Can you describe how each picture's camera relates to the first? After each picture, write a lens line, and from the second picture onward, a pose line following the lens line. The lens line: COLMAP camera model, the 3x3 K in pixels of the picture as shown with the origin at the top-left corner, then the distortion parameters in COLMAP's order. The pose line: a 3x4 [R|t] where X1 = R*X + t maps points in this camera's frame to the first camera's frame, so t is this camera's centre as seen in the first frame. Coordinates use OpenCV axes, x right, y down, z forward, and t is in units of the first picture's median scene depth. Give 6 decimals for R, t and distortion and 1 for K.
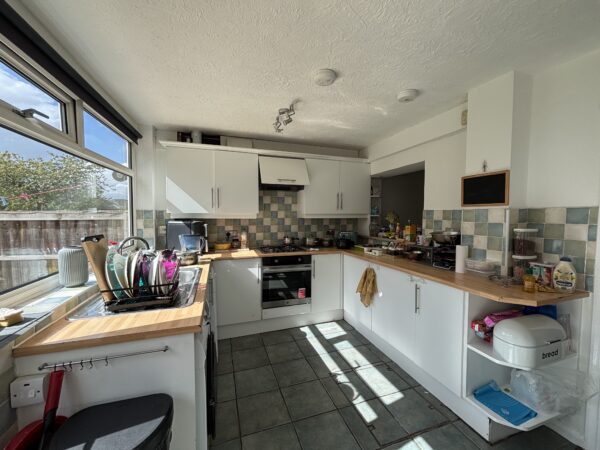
lens RADIAL K [[244.6, 0, 301.1], [0, 244.6, 225.2], [0, 0, 1]] dist [-0.000827, 0.000396]
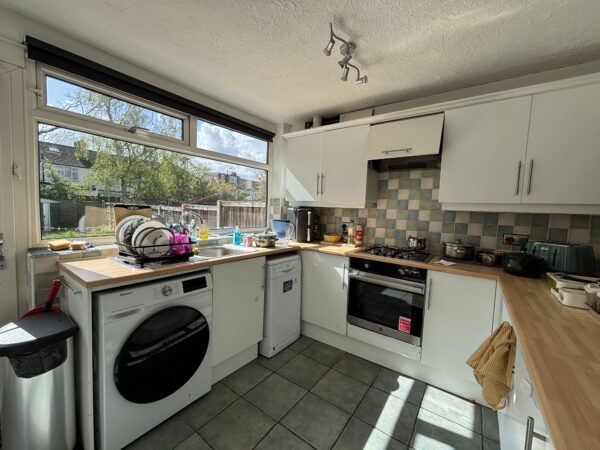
lens RADIAL K [[244.6, 0, 299.5], [0, 244.6, 226.1], [0, 0, 1]] dist [-0.000827, 0.000396]
pose [[0.572240, 0.074001, -0.816740, 0.356873], [-0.072241, 0.996597, 0.039682, 0.014485], [0.816898, 0.036295, 0.575639, 0.399758]]
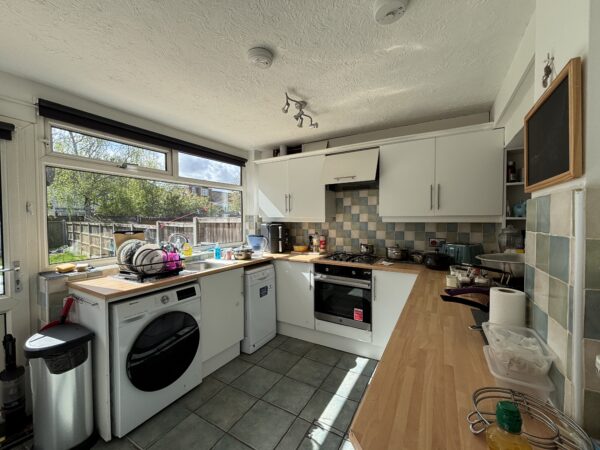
lens RADIAL K [[244.6, 0, 299.9], [0, 244.6, 225.9], [0, 0, 1]] dist [-0.000827, 0.000396]
pose [[0.653957, 0.014846, -0.756386, 0.492184], [-0.026494, 0.999644, -0.003286, -0.007895], [0.756068, 0.022189, 0.654117, 0.321920]]
